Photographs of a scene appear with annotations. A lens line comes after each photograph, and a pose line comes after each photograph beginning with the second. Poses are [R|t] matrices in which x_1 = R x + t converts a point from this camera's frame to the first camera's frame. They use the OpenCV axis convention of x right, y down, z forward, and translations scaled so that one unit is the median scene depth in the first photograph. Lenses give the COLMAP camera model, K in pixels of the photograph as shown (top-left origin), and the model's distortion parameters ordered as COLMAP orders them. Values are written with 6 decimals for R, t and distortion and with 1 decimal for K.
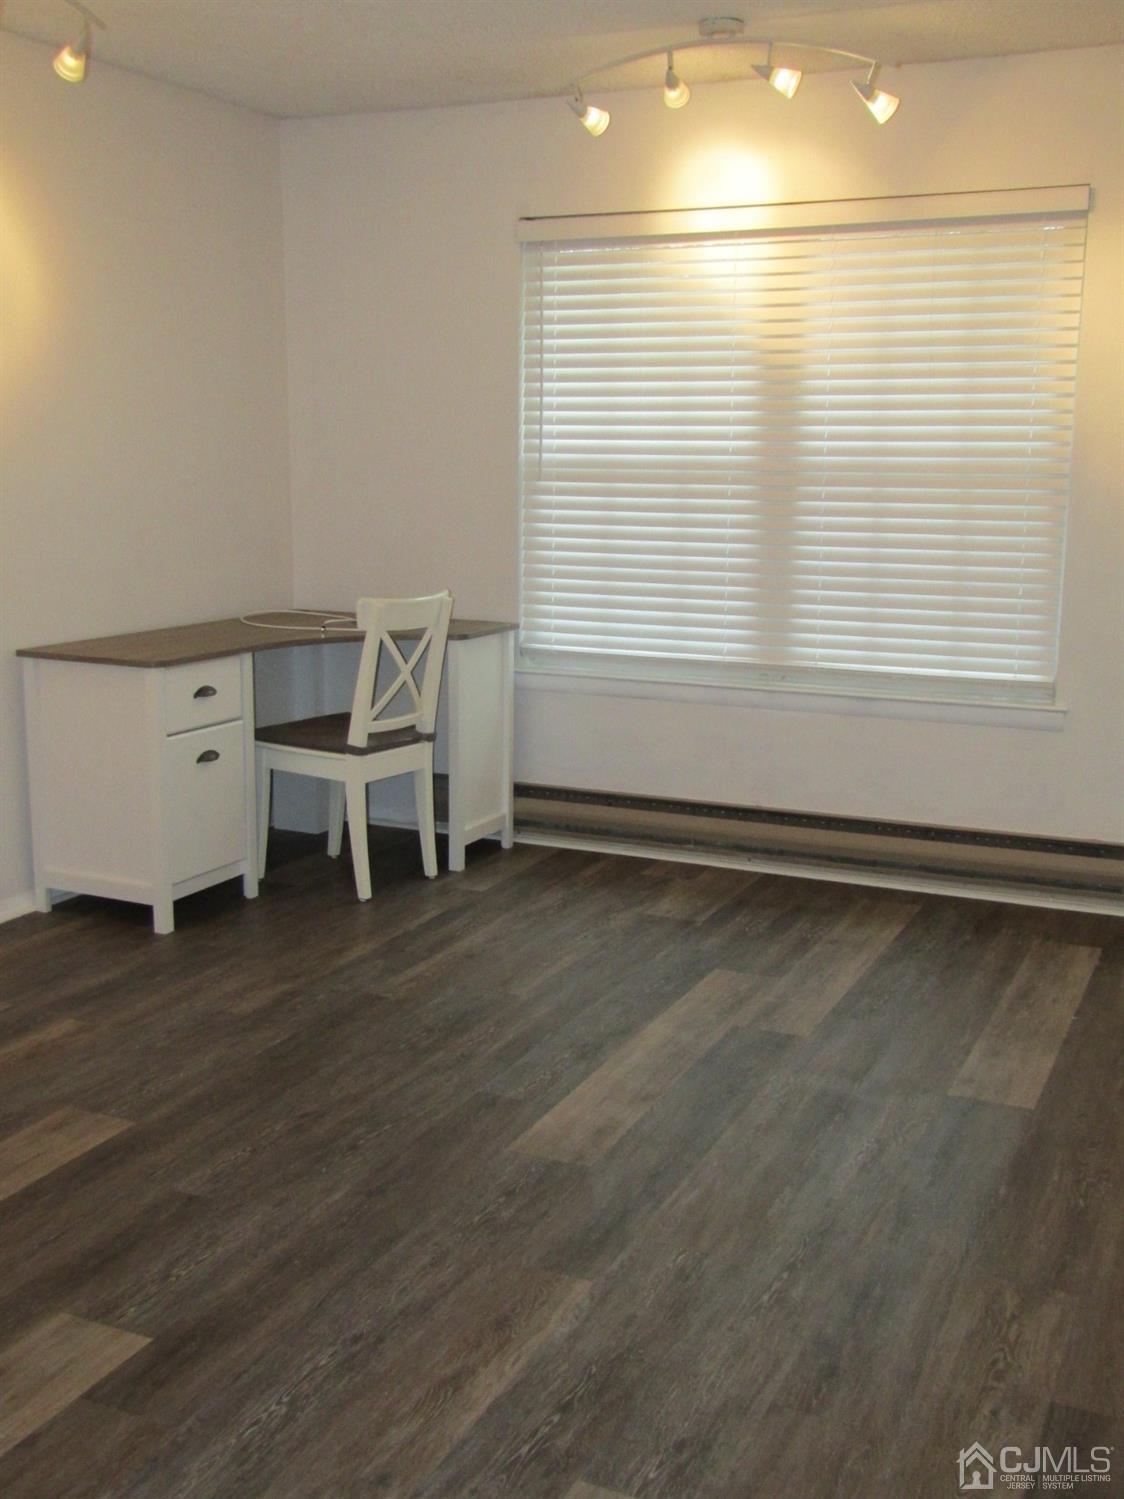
lens RADIAL K [[1588.2, 0, 562.0], [0, 1588.2, 749.5], [0, 0, 1]] dist [0.000250, -0.000557]
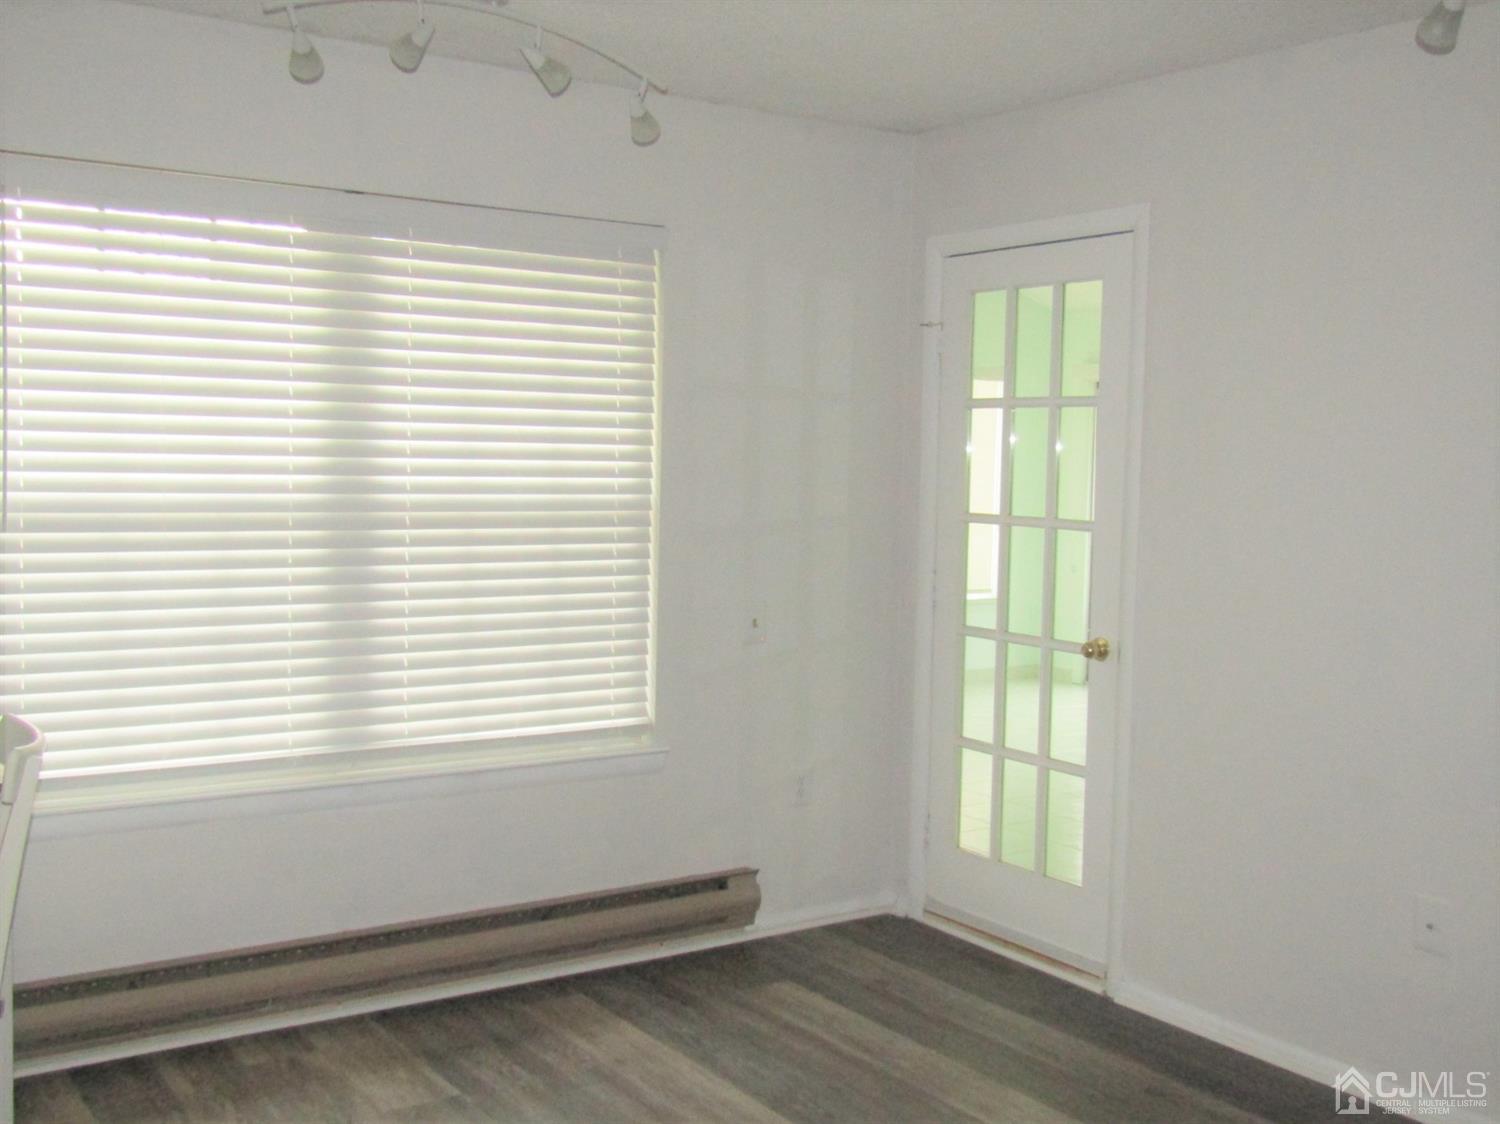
lens RADIAL K [[1589.3, 0, 750.0], [0, 1589.3, 562.0], [0, 0, 1]] dist [0.000250, -0.000557]
pose [[0.504656, -0.058922, 0.861307, -0.474830], [0.138265, 0.990306, -0.013265, -0.114940], [-0.852176, 0.125783, 0.507911, 0.432926]]
